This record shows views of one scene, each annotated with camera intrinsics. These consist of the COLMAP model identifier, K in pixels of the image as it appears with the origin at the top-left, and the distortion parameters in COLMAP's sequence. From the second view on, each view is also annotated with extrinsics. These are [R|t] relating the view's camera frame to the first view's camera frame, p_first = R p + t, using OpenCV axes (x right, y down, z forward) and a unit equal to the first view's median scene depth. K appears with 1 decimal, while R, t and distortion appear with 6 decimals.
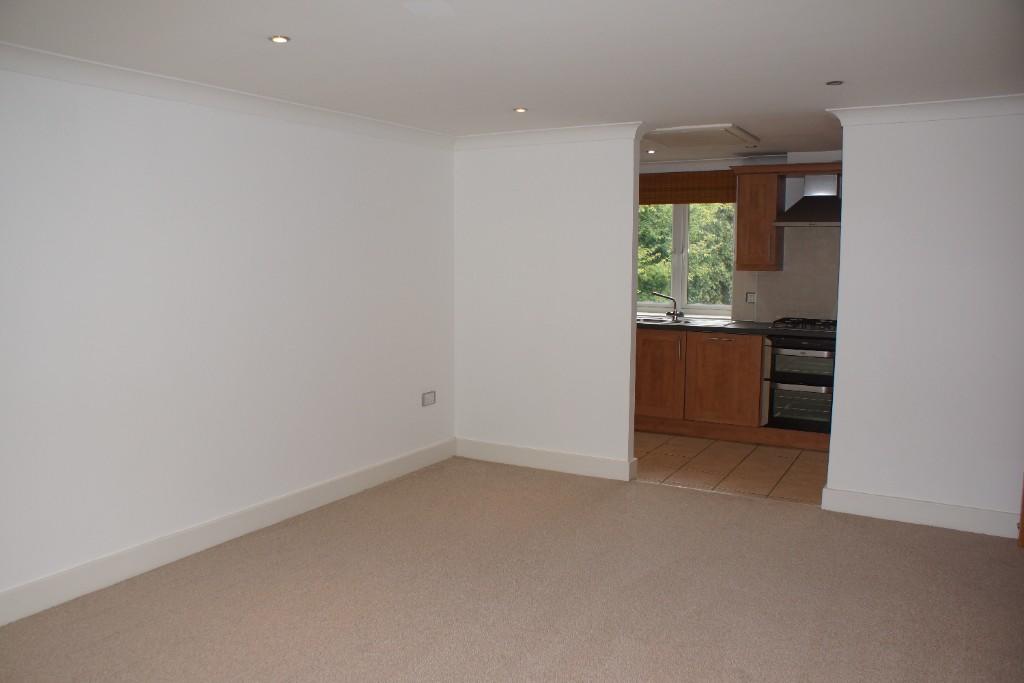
lens RADIAL K [[793.9, 0, 512.0], [0, 793.9, 341.5], [0, 0, 1]] dist [-0.008000, 0.000020]
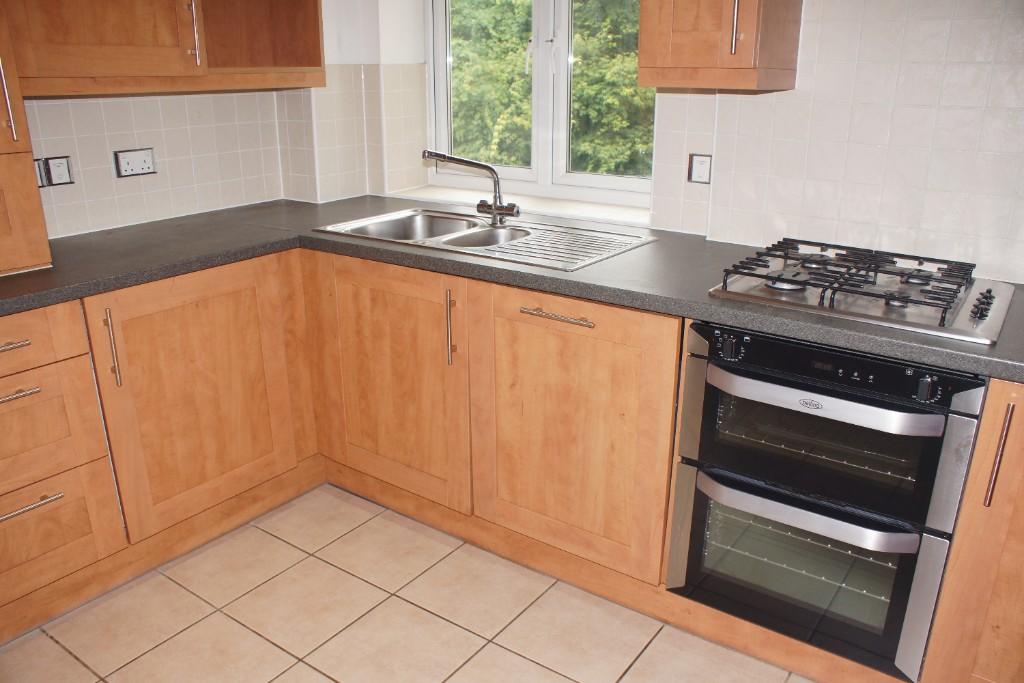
lens RADIAL K [[793.9, 0, 512.0], [0, 793.9, 341.5], [0, 0, 1]] dist [-0.008000, 0.000020]
pose [[0.994677, 0.038870, -0.095433, 0.282011], [-0.017402, 0.976189, 0.216221, -0.061570], [0.101565, -0.213409, 0.971669, 0.706776]]
